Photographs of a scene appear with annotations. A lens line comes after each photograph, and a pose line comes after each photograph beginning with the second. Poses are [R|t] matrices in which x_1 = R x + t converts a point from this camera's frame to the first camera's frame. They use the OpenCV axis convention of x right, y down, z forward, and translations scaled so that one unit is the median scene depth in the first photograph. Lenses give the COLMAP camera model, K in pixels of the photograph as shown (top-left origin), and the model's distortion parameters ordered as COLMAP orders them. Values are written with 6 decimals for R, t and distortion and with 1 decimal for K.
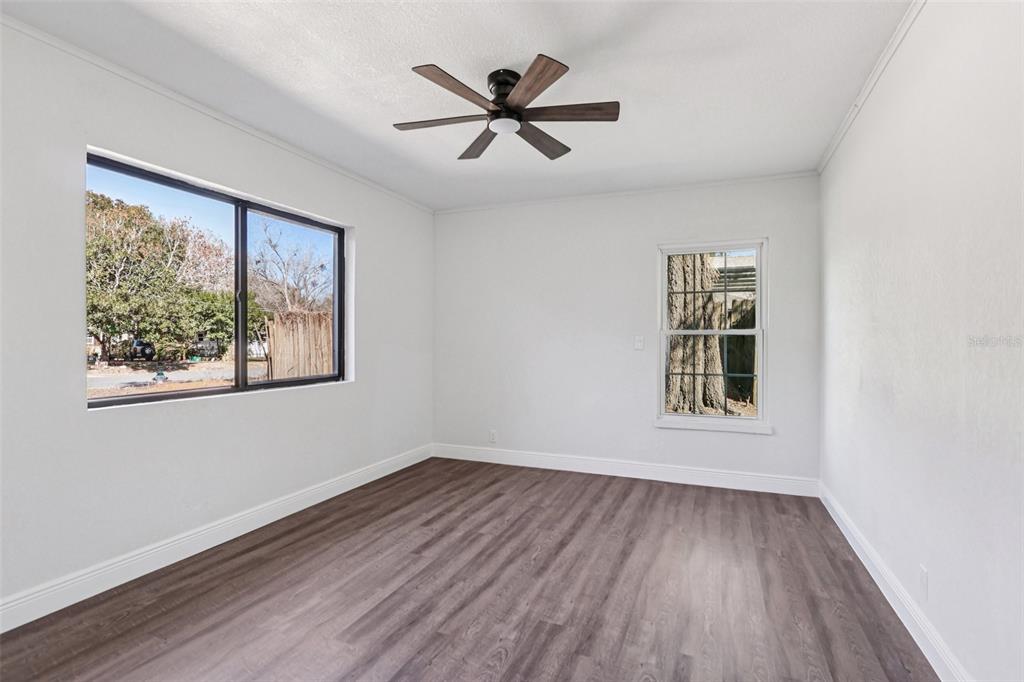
lens RADIAL K [[498.7, 0, 511.6], [0, 498.7, 341.3], [0, 0, 1]] dist [-0.011083, 0.000748]
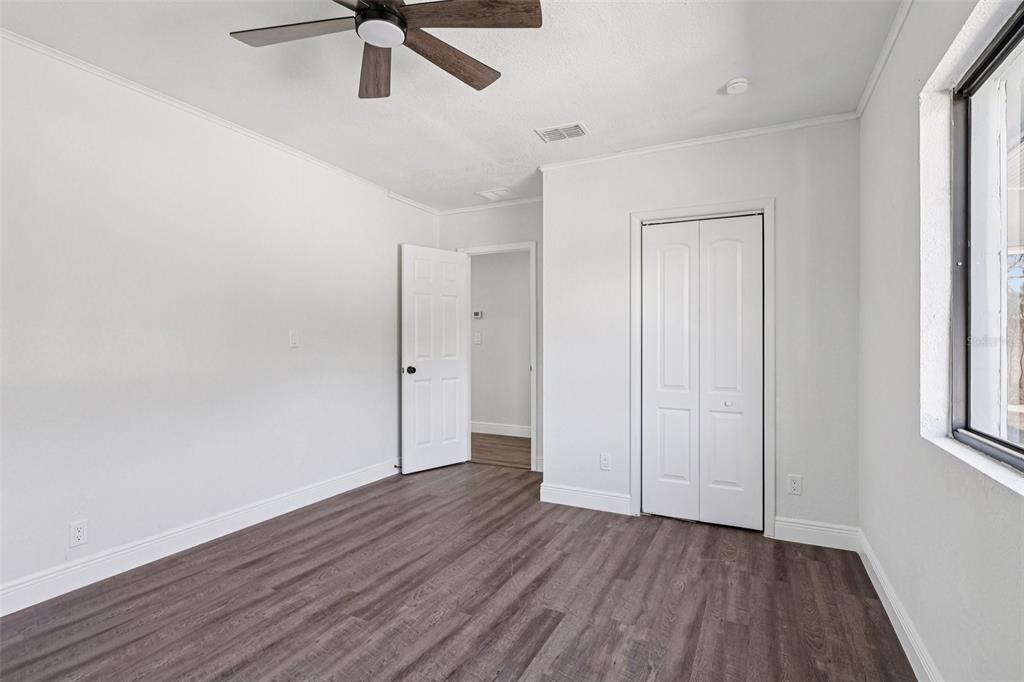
lens RADIAL K [[498.7, 0, 512.3], [0, 498.7, 340.9], [0, 0, 1]] dist [-0.011083, 0.000748]
pose [[-0.997764, -0.010931, 0.065931, -0.293323], [-0.010830, 0.999940, 0.001889, -0.003846], [-0.065948, 0.001171, -0.997822, 2.005941]]
